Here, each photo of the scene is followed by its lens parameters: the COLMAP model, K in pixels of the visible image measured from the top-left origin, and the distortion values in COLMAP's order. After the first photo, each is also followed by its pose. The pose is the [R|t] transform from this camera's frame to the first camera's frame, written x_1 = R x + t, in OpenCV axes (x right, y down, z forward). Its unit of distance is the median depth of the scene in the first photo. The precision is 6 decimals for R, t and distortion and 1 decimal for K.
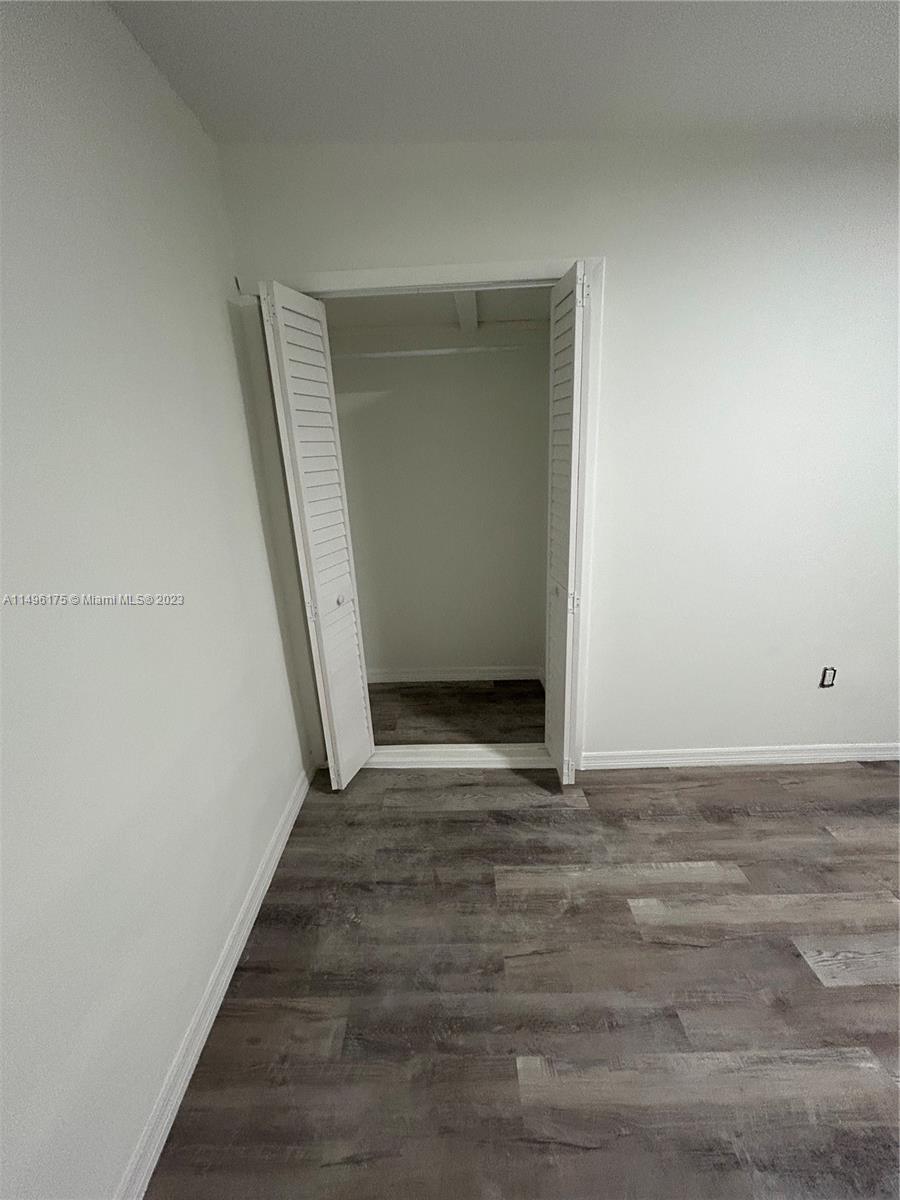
lens RADIAL K [[482.8, 0, 452.5], [0, 482.8, 598.7], [0, 0, 1]] dist [-0.000526, -0.000080]
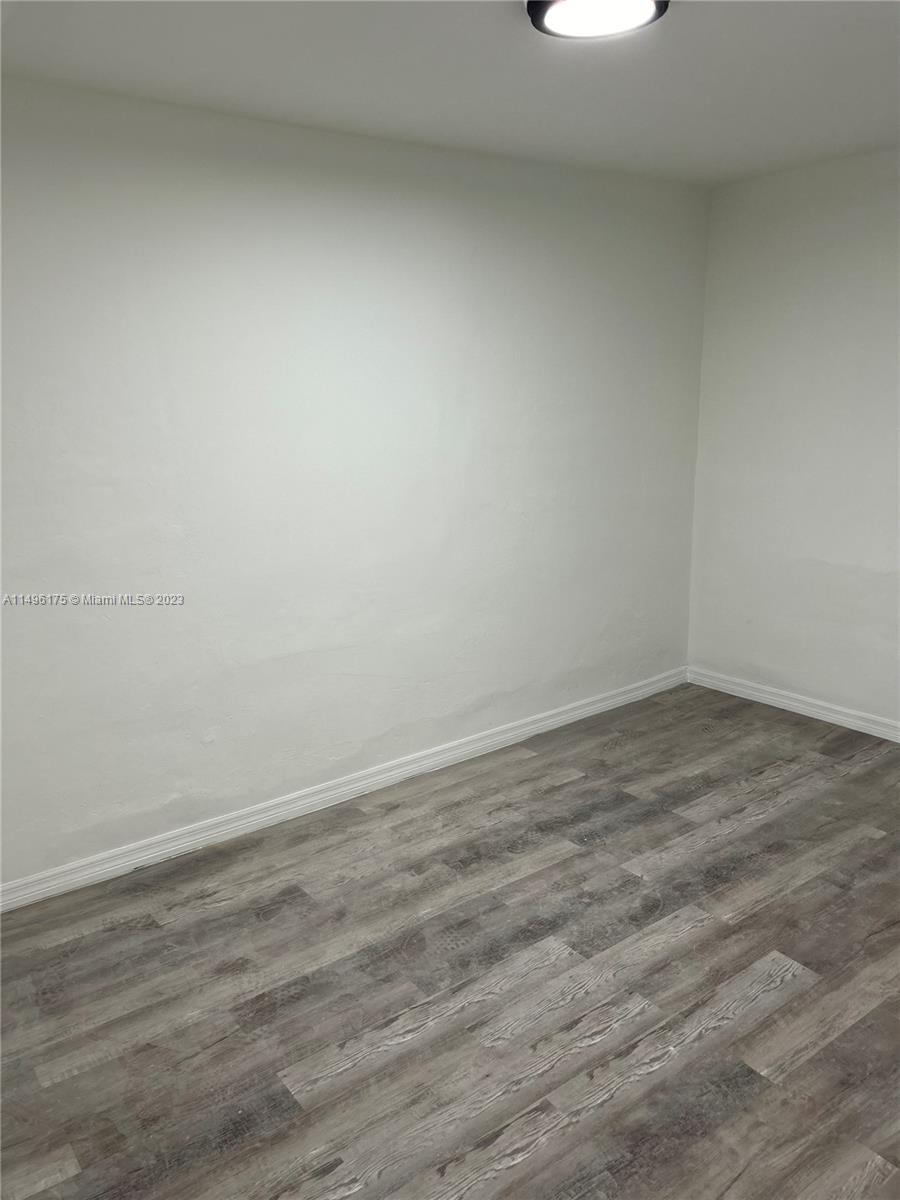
lens RADIAL K [[907.0, 0, 446.2], [0, 907.0, 602.9], [0, 0, 1]] dist [0.031047, -0.030459]
pose [[-0.805465, 0.185373, -0.562905, 1.747883], [-0.127063, 0.873719, 0.469543, -0.499483], [0.578861, 0.449725, -0.680196, 1.210970]]
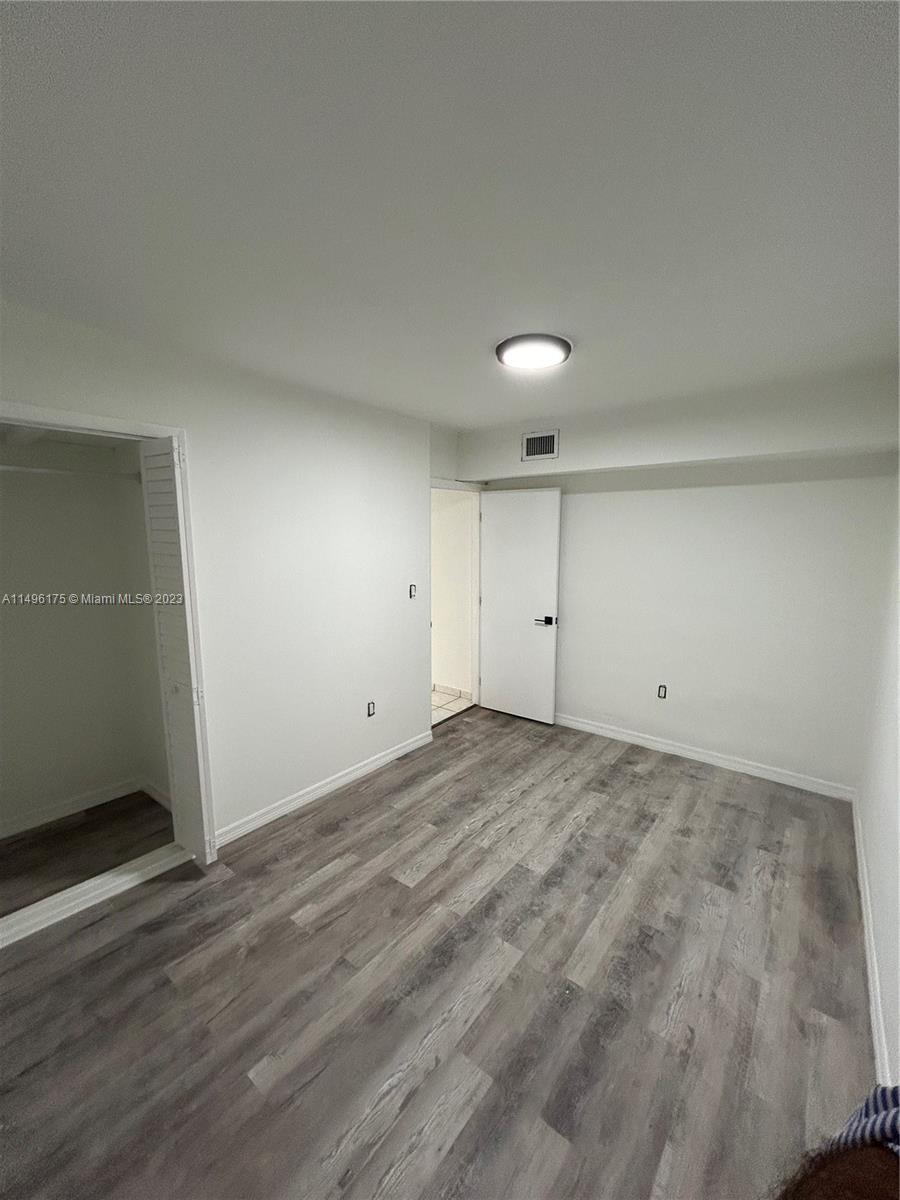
lens RADIAL K [[482.8, 0, 447.2], [0, 482.8, 601.7], [0, 0, 1]] dist [-0.000526, -0.000080]
pose [[0.629465, -0.068109, 0.774038, -0.279536], [0.204493, 0.975556, -0.080457, 0.004370], [-0.749638, 0.208930, 0.628006, -0.256404]]
